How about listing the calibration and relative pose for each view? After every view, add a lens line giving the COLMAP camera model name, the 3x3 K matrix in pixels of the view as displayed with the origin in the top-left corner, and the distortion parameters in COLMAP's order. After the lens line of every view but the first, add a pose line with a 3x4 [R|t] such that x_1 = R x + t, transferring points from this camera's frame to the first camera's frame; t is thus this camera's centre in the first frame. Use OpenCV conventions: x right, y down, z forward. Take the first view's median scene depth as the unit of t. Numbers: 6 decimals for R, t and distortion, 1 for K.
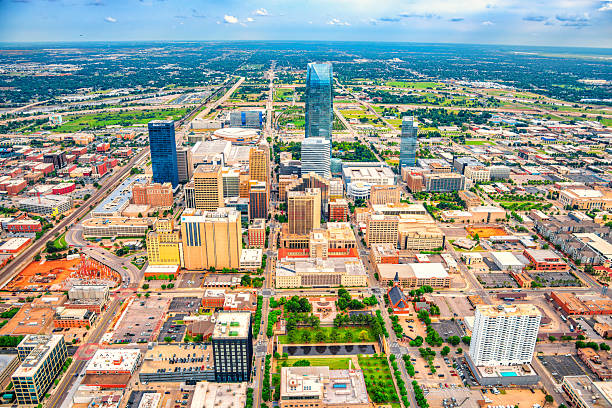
lens RADIAL K [[437.9, 0, 306.0], [0, 437.9, 204.0], [0, 0, 1]] dist [-0.092737, 0.074694]
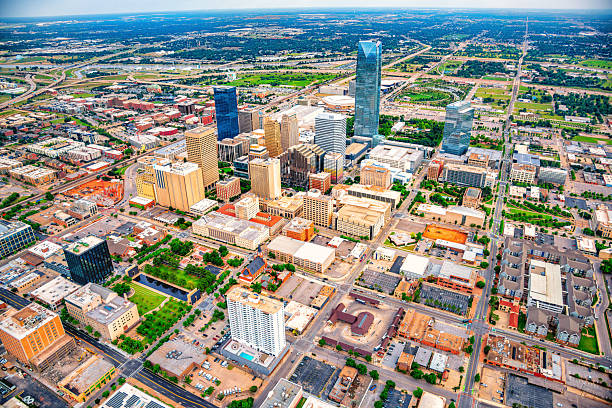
lens RADIAL K [[399.6, 0, 306.0], [0, 399.6, 204.0], [0, 0, 1]] dist [-0.078702, 0.000564]
pose [[0.874317, 0.201868, -0.441382, 0.552822], [-0.154914, 0.977903, 0.140386, -0.075861], [0.459969, -0.054366, 0.886269, 0.127351]]
